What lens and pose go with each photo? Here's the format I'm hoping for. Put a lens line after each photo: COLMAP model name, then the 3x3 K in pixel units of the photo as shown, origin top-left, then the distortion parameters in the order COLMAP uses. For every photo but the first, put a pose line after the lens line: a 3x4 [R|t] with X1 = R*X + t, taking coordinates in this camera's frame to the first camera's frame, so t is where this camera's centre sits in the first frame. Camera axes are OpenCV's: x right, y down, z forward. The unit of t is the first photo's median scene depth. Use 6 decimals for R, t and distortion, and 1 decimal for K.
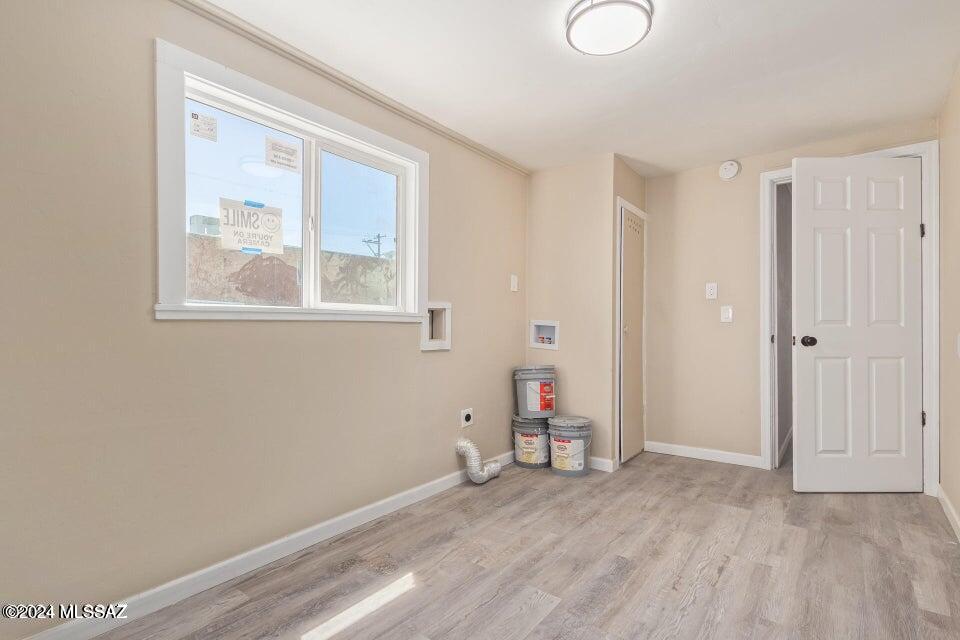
lens RADIAL K [[455.4, 0, 483.8], [0, 455.4, 318.3], [0, 0, 1]] dist [0.004017, -0.000941]
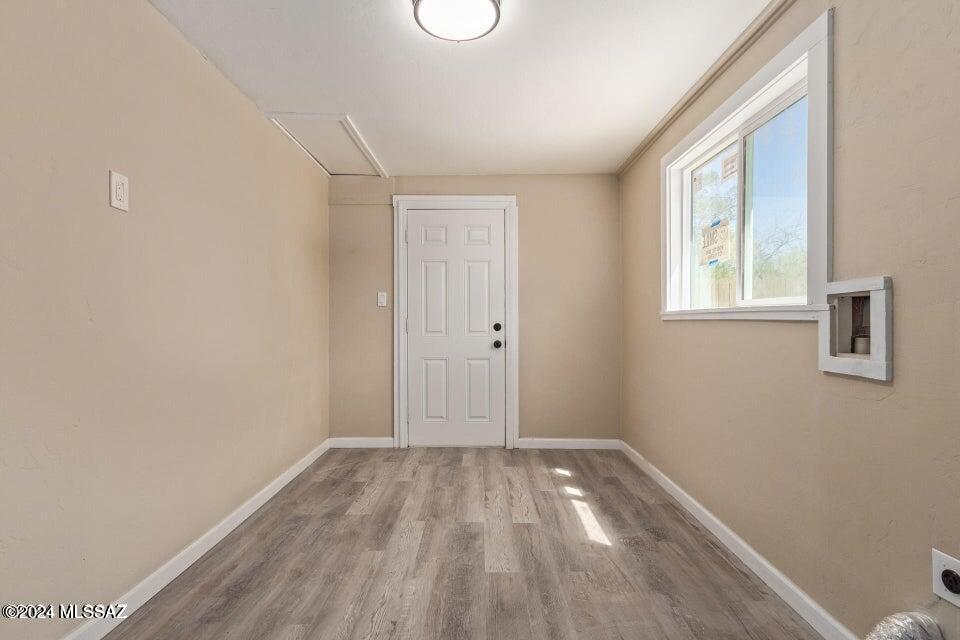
lens RADIAL K [[455.4, 0, 483.8], [0, 455.4, 318.3], [0, 0, 1]] dist [0.004017, -0.000941]
pose [[-0.787270, -0.007240, -0.616566, 0.744779], [0.005453, 0.999810, -0.018702, 0.019793], [0.616584, -0.018085, -0.787081, 1.627571]]
